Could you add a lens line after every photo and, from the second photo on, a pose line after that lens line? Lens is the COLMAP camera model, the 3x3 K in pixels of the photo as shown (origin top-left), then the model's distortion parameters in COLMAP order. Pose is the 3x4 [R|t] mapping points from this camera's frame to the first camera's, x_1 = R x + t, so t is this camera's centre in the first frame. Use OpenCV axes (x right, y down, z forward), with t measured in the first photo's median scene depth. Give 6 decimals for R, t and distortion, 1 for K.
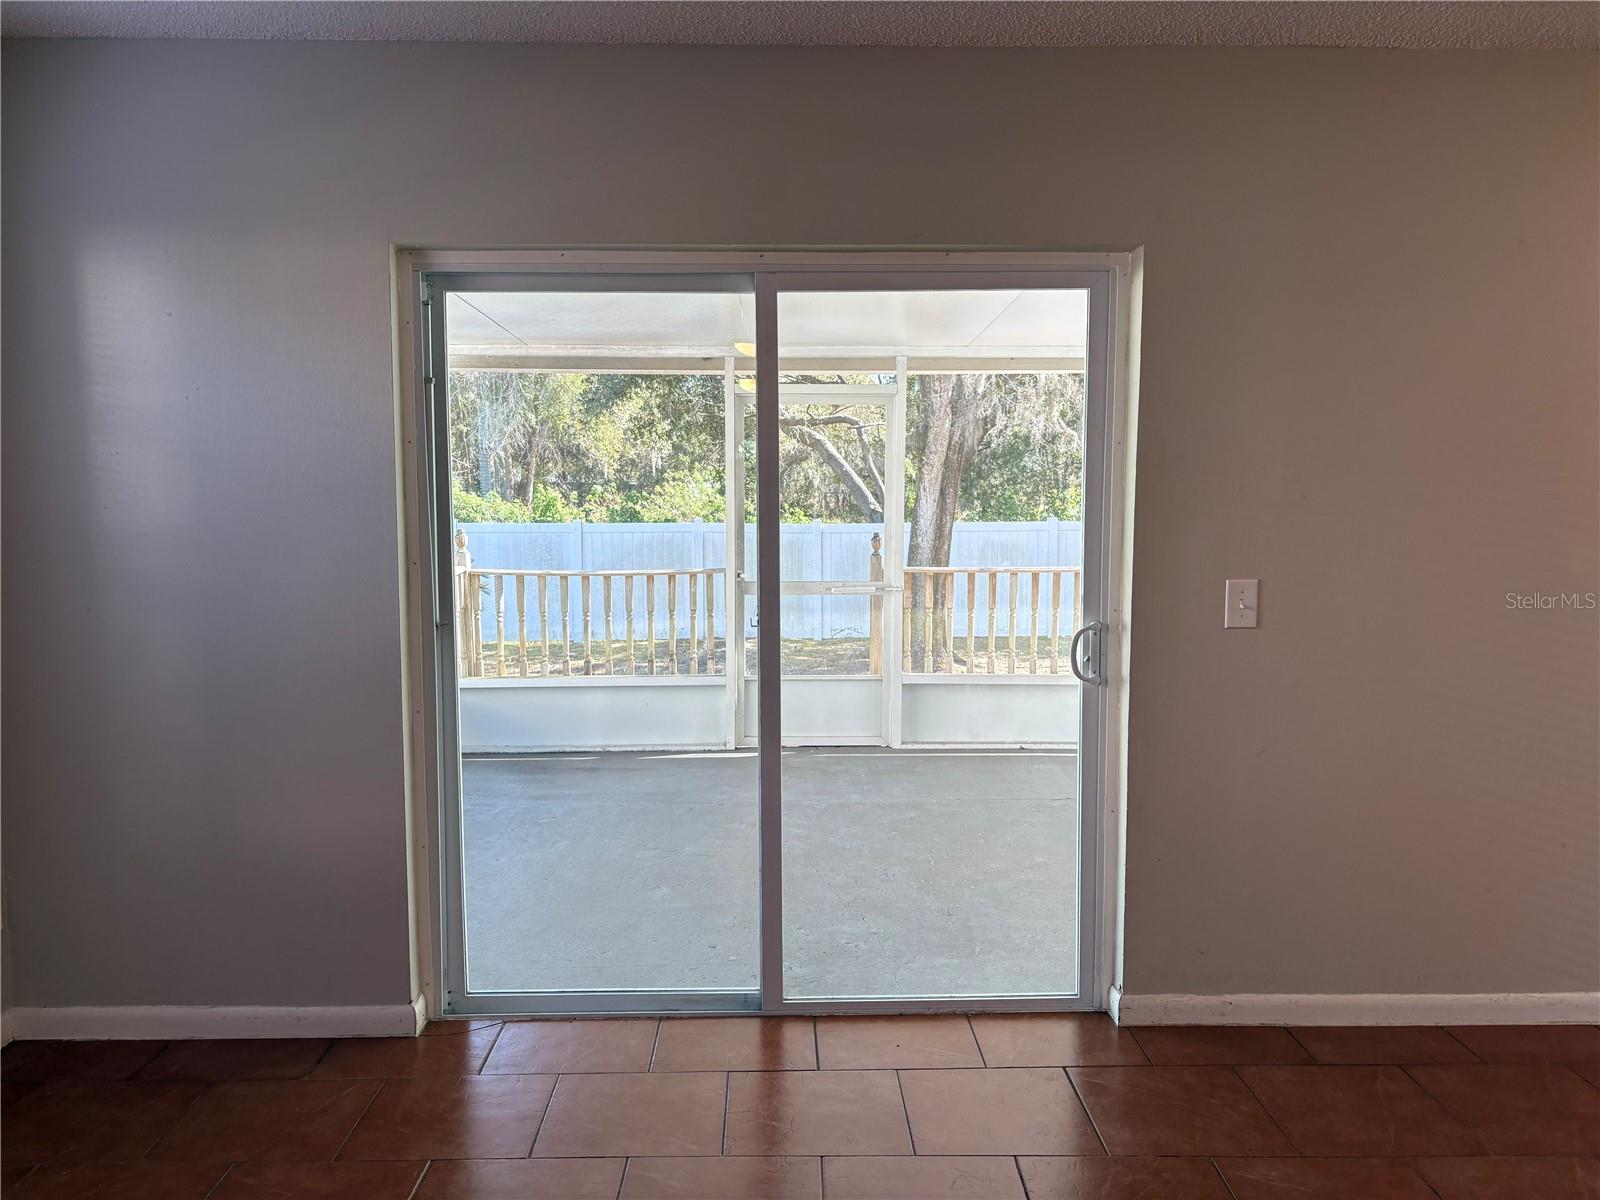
lens RADIAL K [[1195.7, 0, 800.0], [0, 1195.7, 600.0], [0, 0, 1]] dist [0.008195, 0.001179]
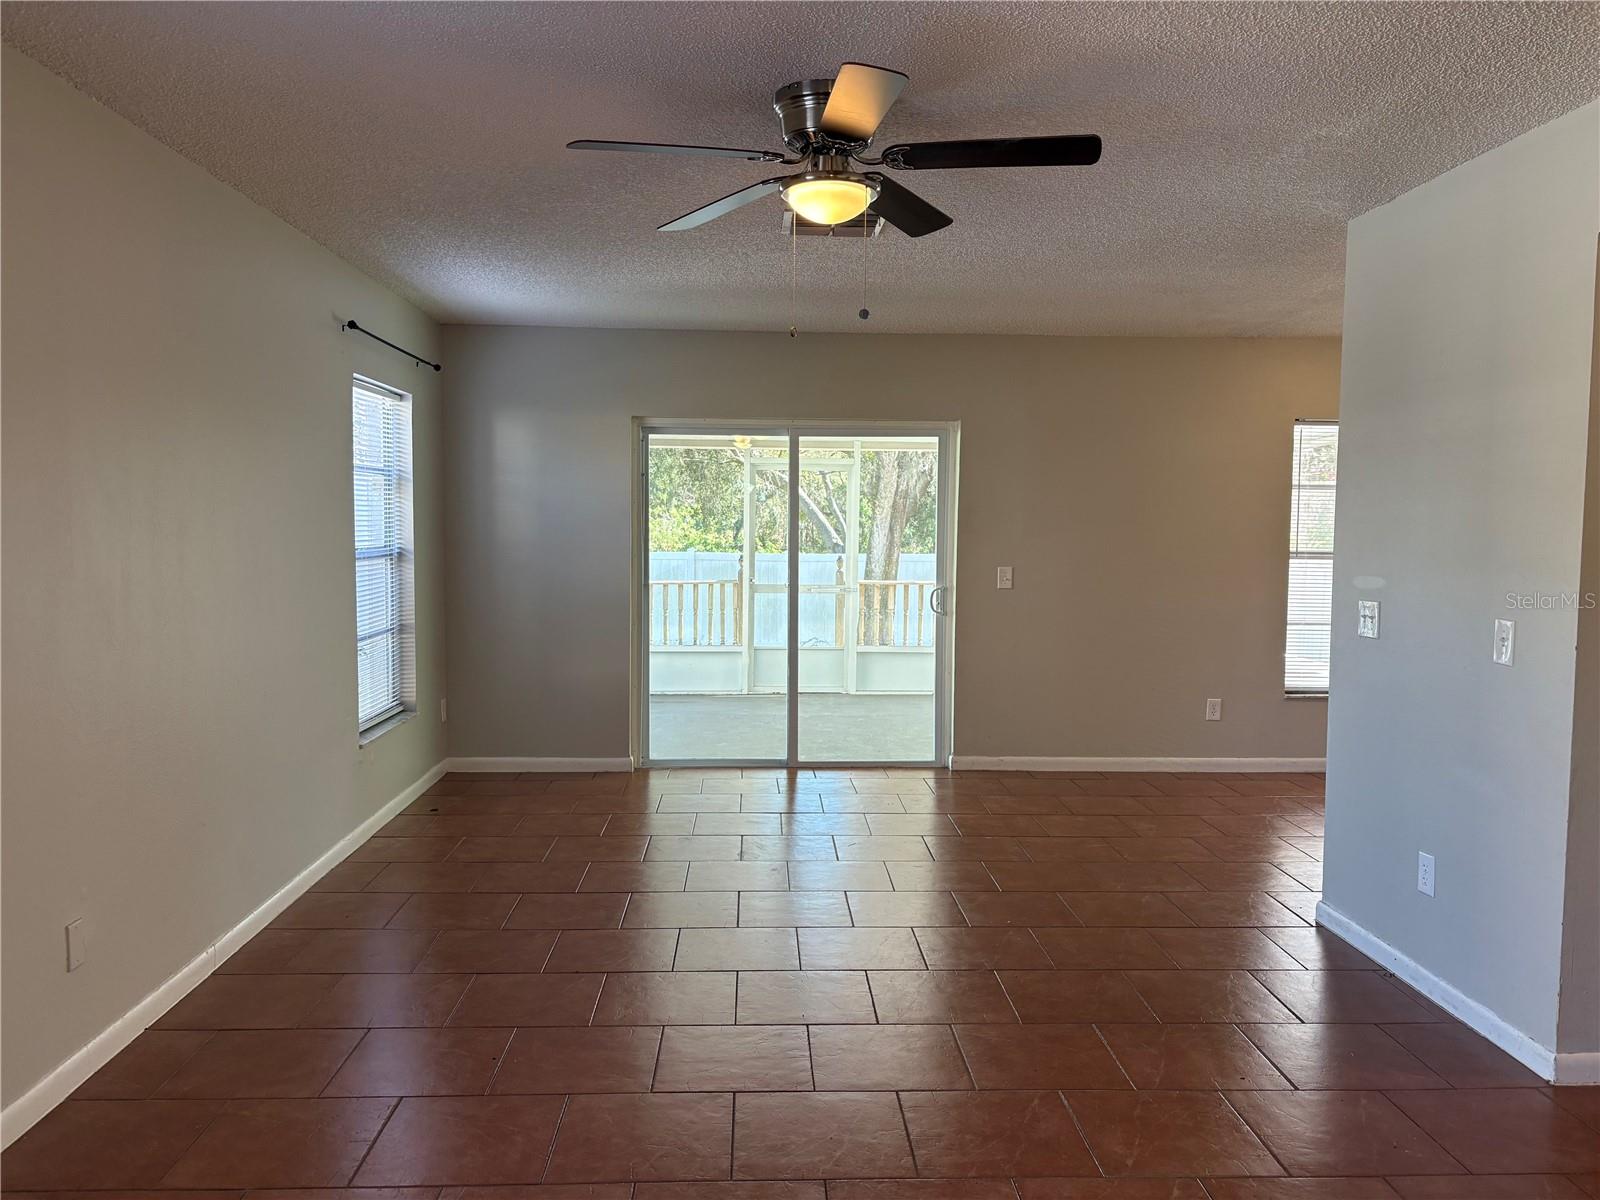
lens RADIAL K [[1195.7, 0, 800.0], [0, 1195.7, 600.0], [0, 0, 1]] dist [0.008195, 0.001179]
pose [[0.999410, 0.008563, 0.033267, -0.029686], [-0.007563, 0.999519, -0.030060, 0.037995], [-0.033508, 0.029791, 0.998994, -0.405624]]
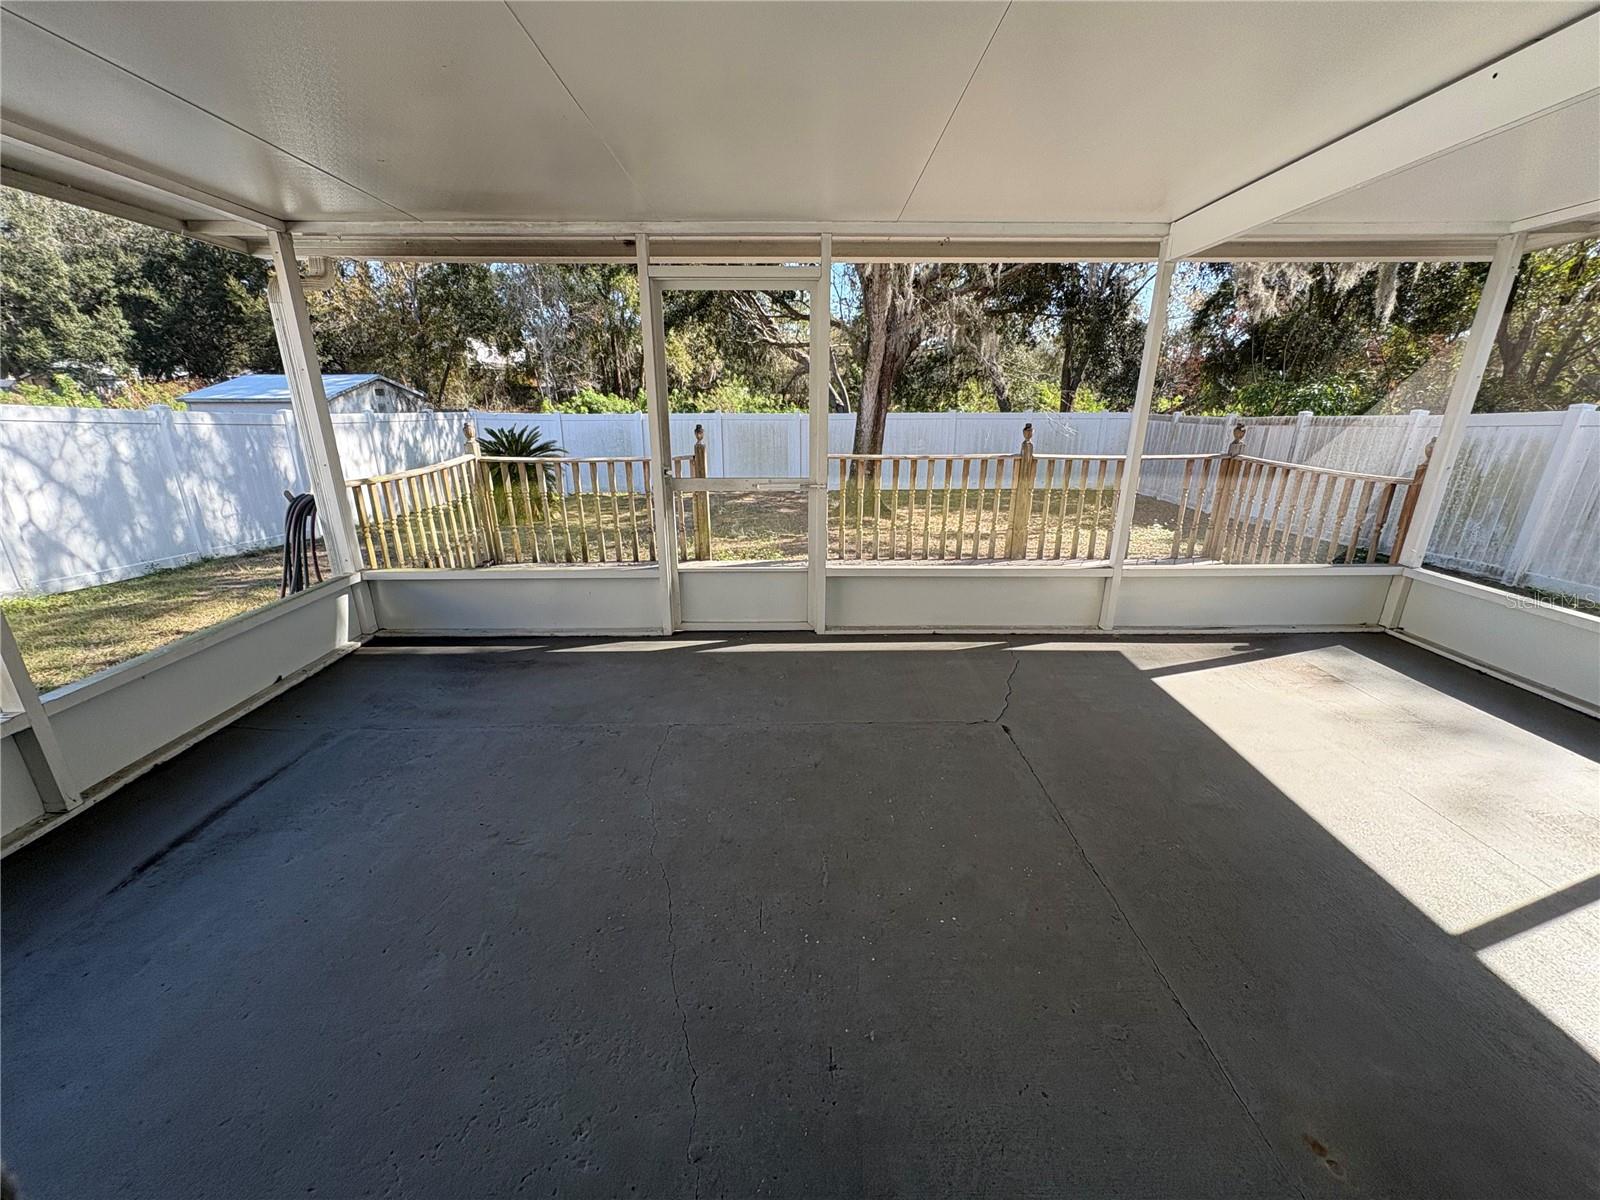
lens RADIAL K [[635.2, 0, 795.0], [0, 635.2, 606.5], [0, 0, 1]] dist [-0.000694, -0.000082]
pose [[0.999882, 0.004637, -0.014660, 0.049180], [-0.001123, 0.972916, 0.231158, -0.025476], [0.015334, -0.231114, 0.972806, 0.326761]]
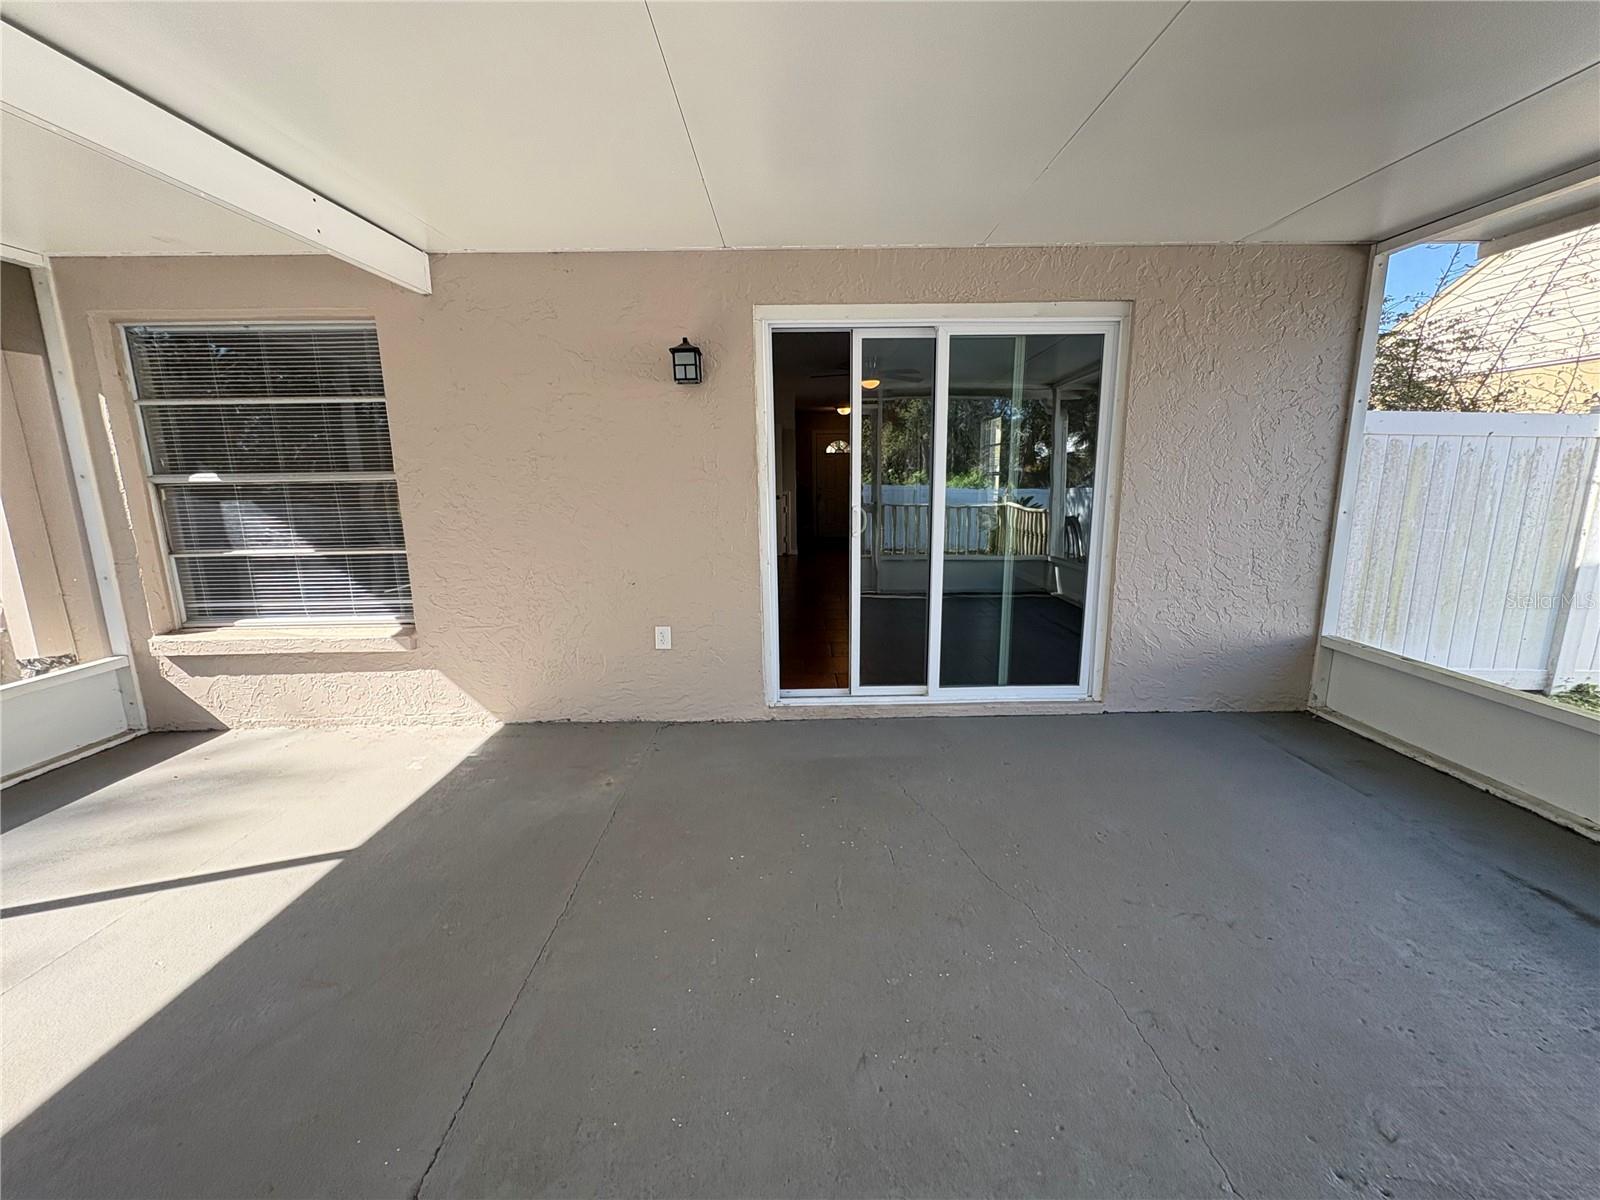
lens RADIAL K [[635.2, 0, 795.0], [0, 635.2, 606.5], [0, 0, 1]] dist [-0.000694, -0.000082]
pose [[-0.999764, 0.020024, 0.008452, 0.079192], [0.021656, 0.950770, 0.309140, -0.063570], [-0.001845, 0.309250, -0.950979, 0.919463]]
